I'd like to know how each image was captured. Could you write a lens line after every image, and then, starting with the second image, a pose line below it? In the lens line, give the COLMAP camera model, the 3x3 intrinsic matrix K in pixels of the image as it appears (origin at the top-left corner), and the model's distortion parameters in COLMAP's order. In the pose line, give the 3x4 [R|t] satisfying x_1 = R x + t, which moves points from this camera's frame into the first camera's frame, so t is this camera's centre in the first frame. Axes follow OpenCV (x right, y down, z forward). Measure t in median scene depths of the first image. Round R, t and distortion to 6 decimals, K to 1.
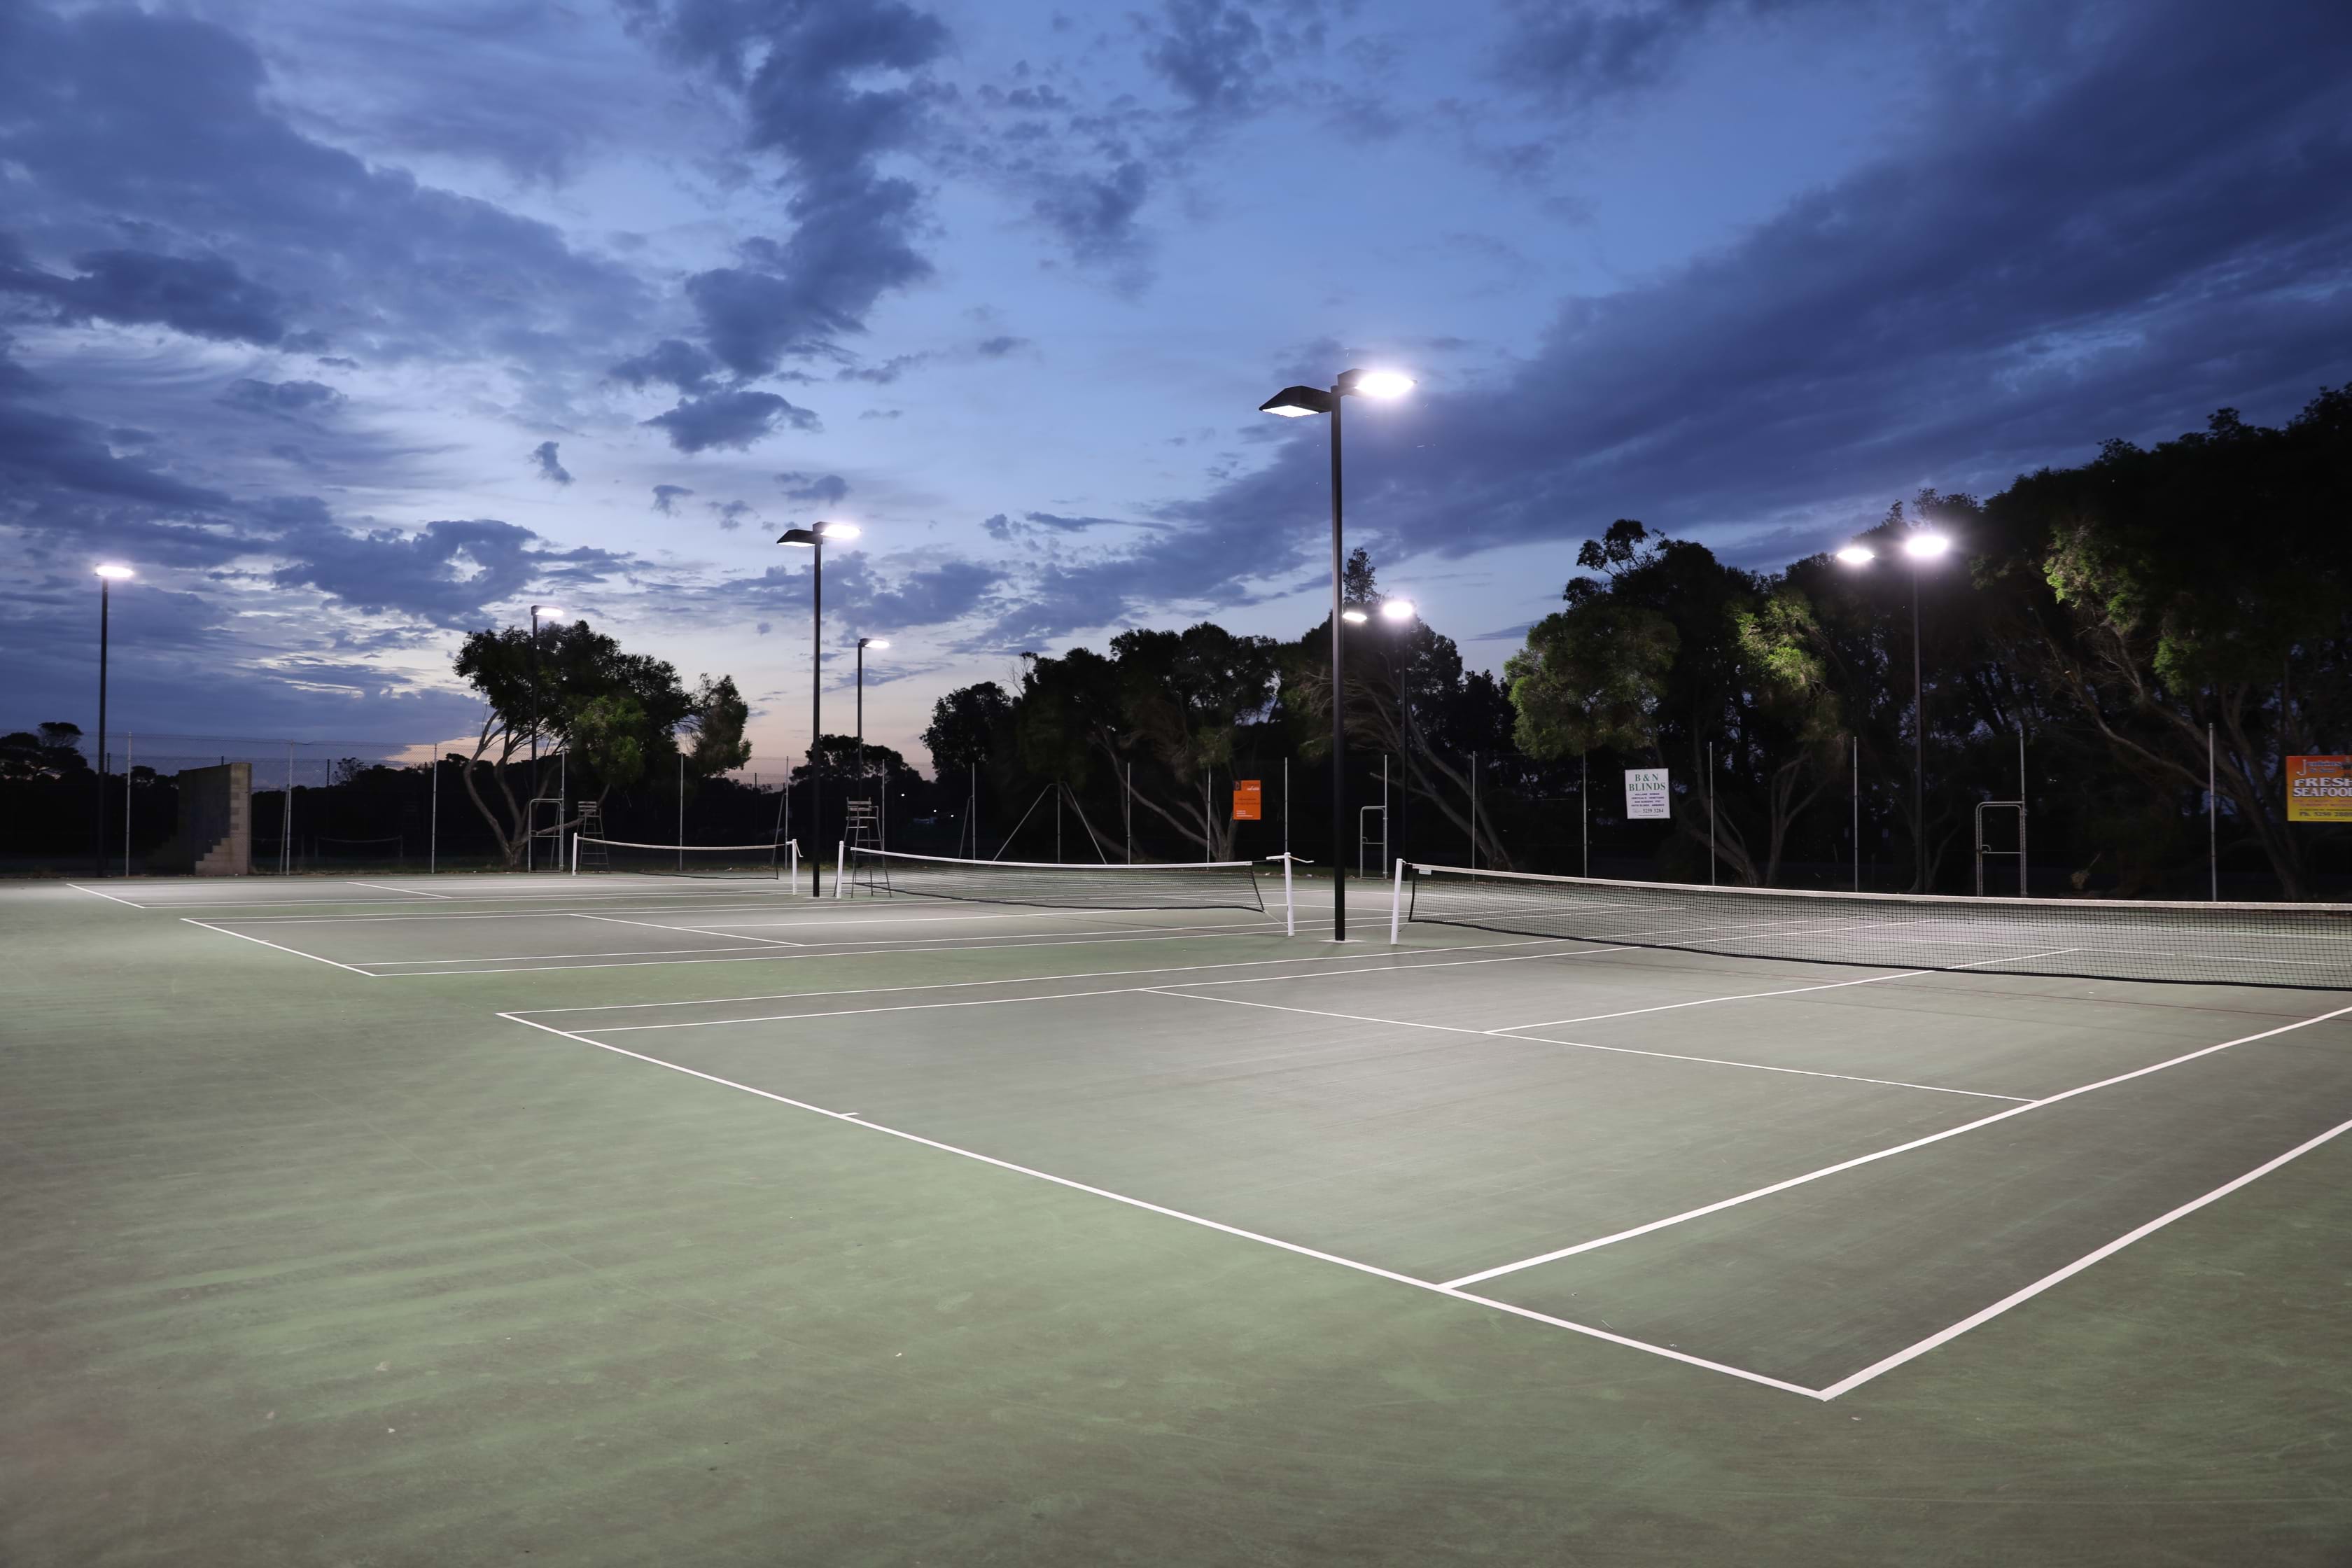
lens RADIAL K [[1599.8, 0, 1179.6], [0, 1599.8, 784.7], [0, 0, 1]] dist [-0.109793, 0.085771]
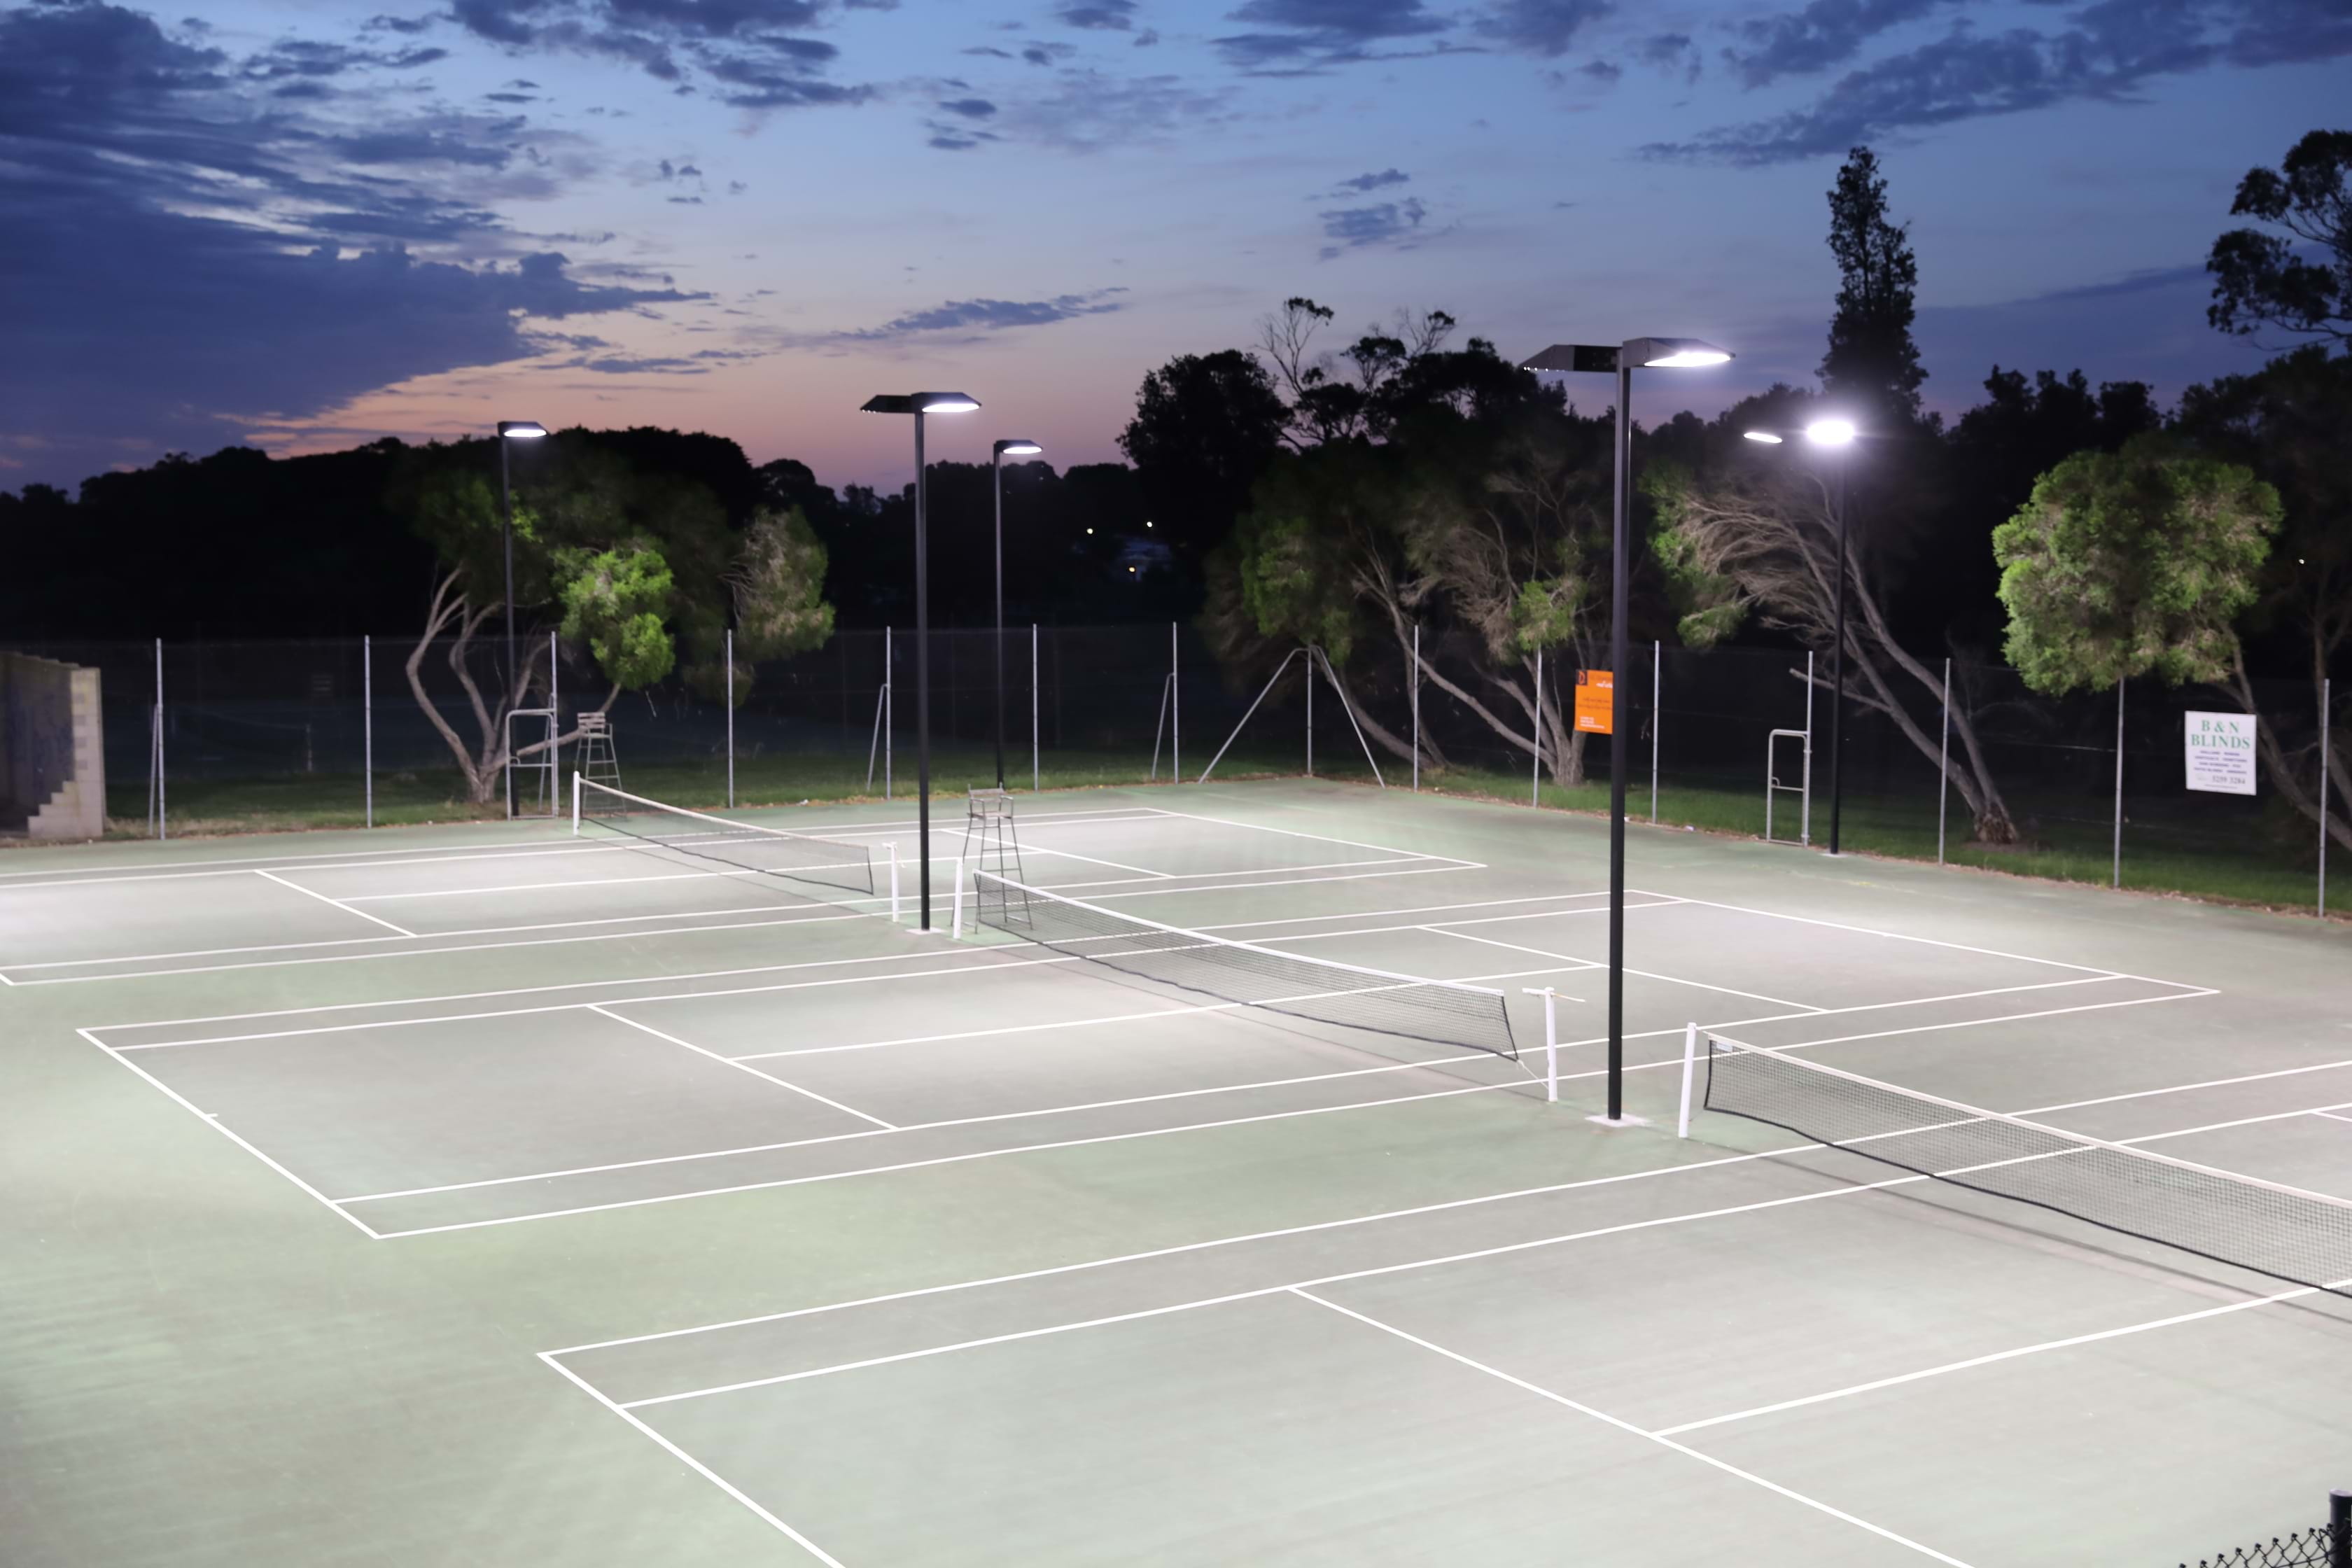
lens RADIAL K [[2777.1, 0, 1182.4], [0, 2777.1, 784.6], [0, 0, 1]] dist [0.033284, 0.148972]
pose [[0.989898, 0.014257, -0.141065, 0.045139], [0.002763, 0.992802, 0.119732, -0.114815], [0.141756, -0.118912, 0.982733, -0.145816]]
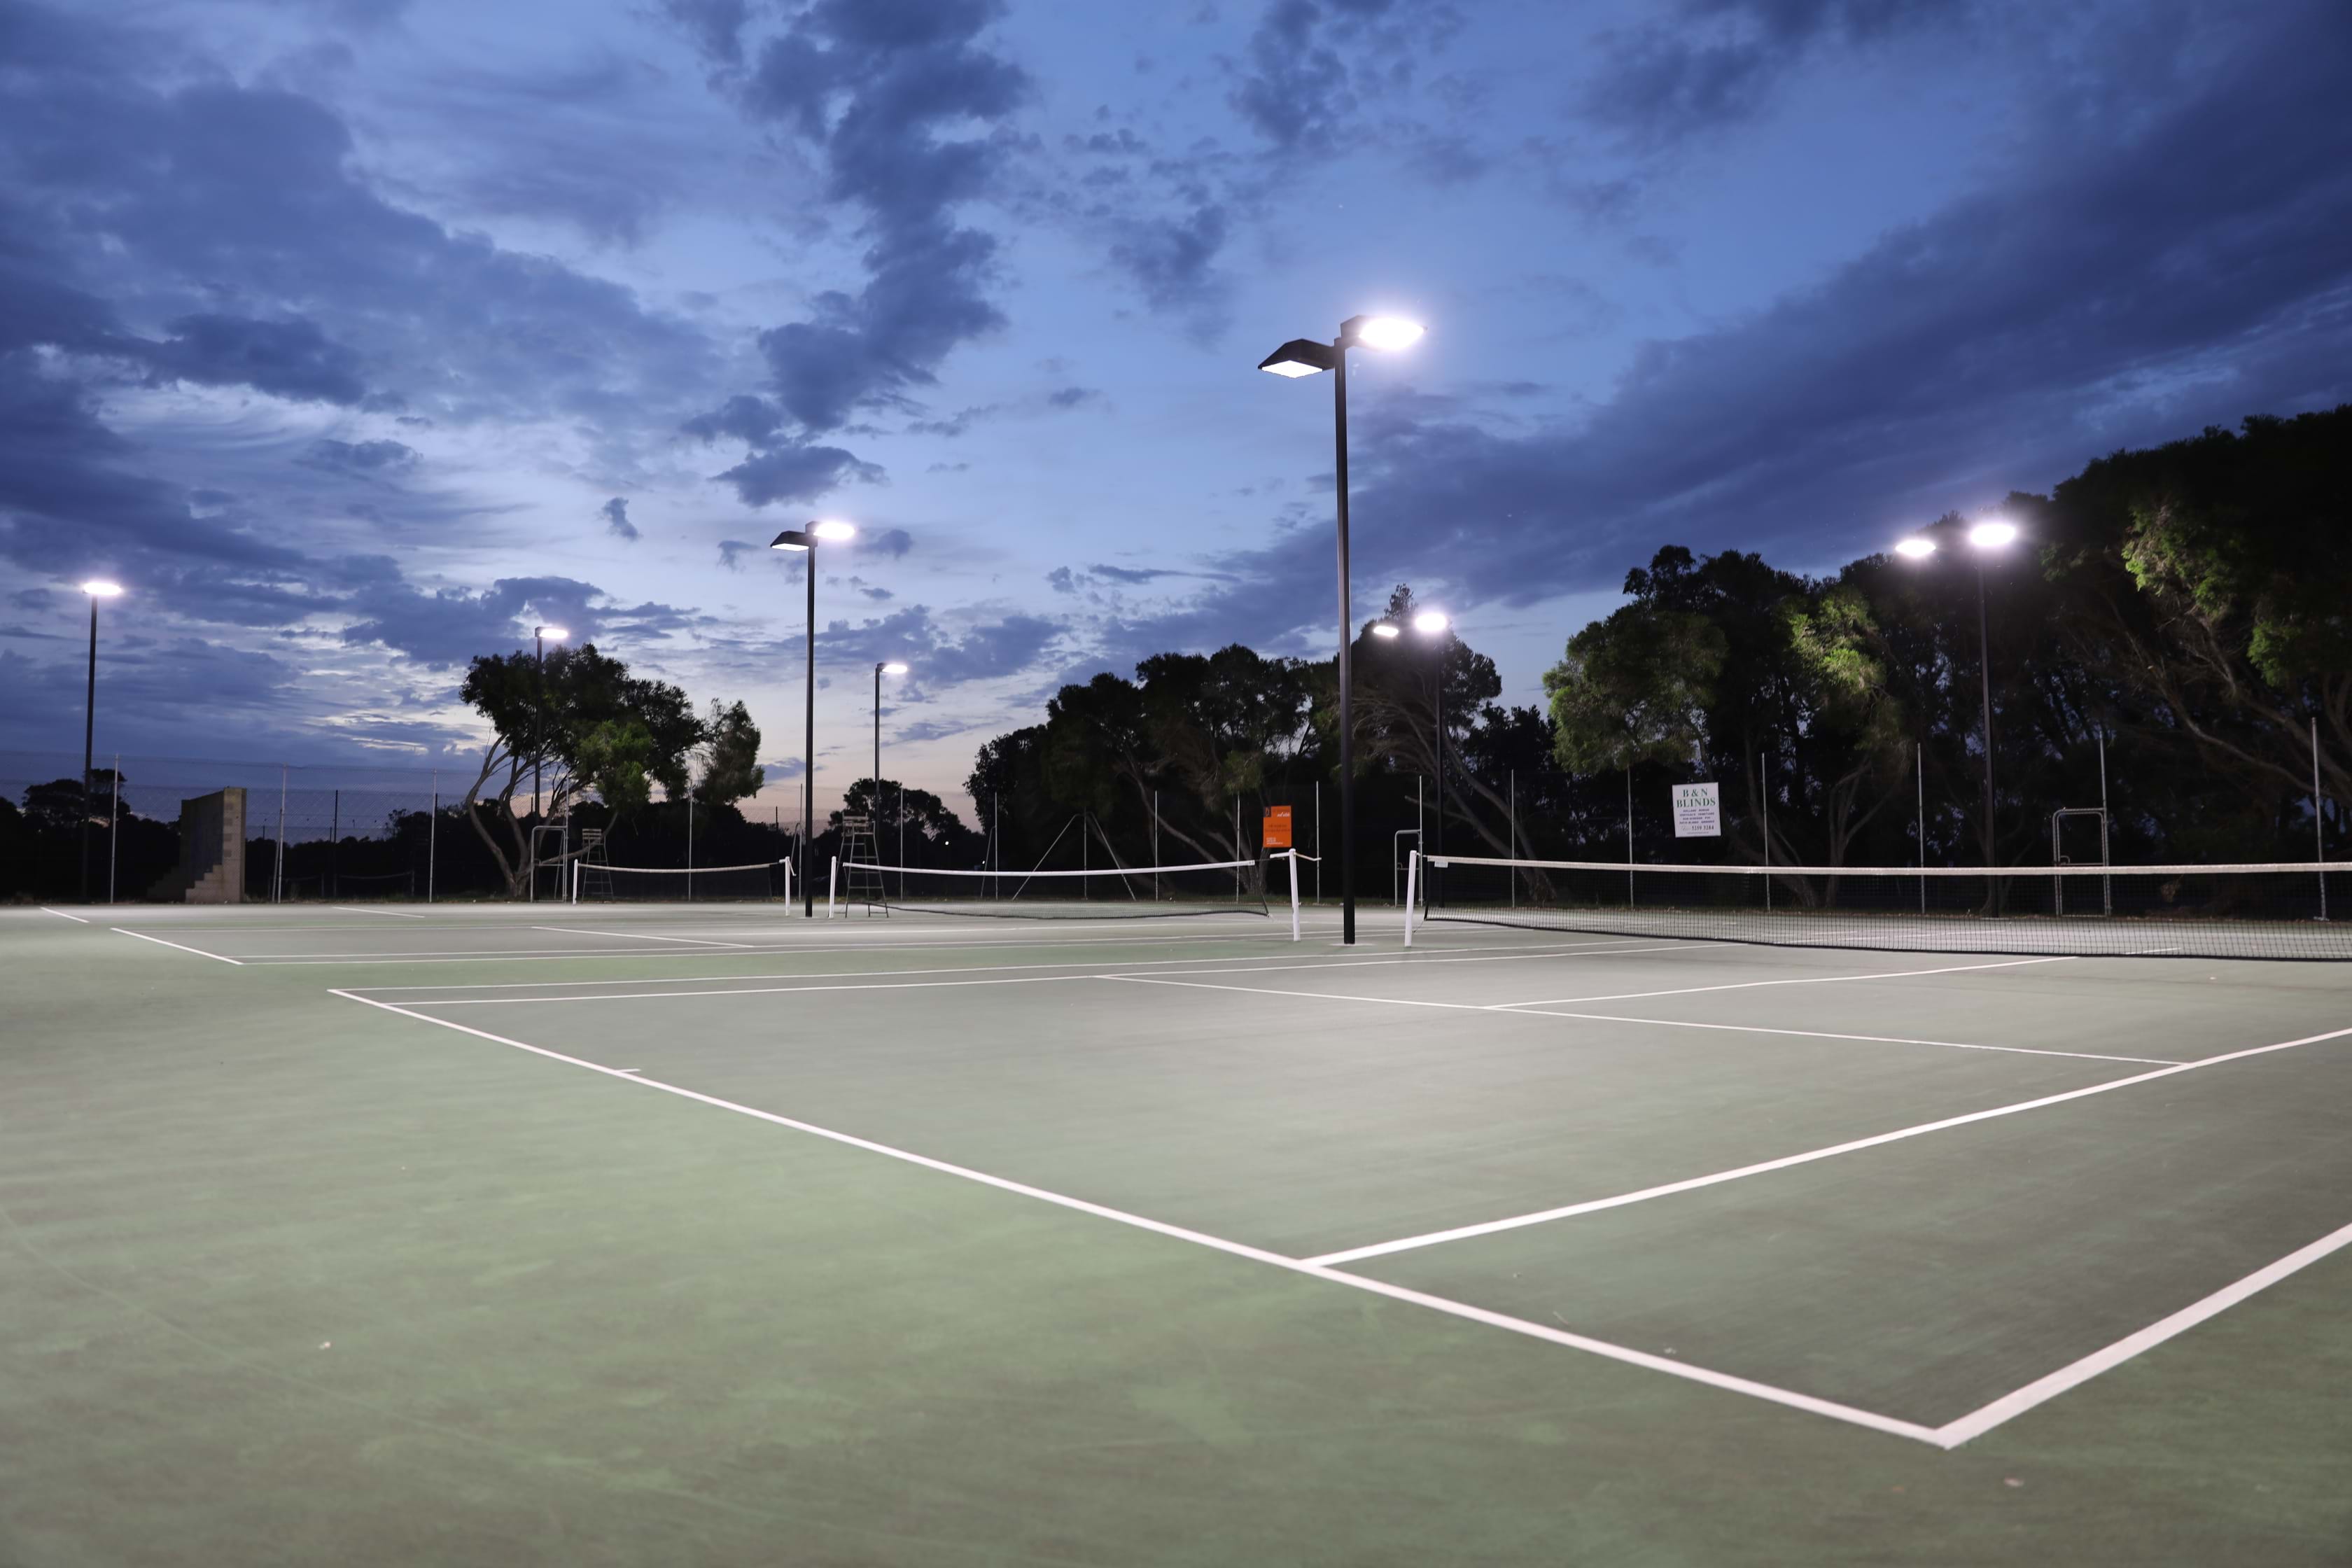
lens RADIAL K [[1599.8, 0, 1179.6], [0, 1599.8, 784.7], [0, 0, 1]] dist [-0.109793, 0.085771]
pose [[0.999454, -0.006026, -0.032501, 0.018968], [0.004930, 0.999420, -0.033688, 0.020643], [0.032685, 0.033509, 0.998904, 0.050603]]
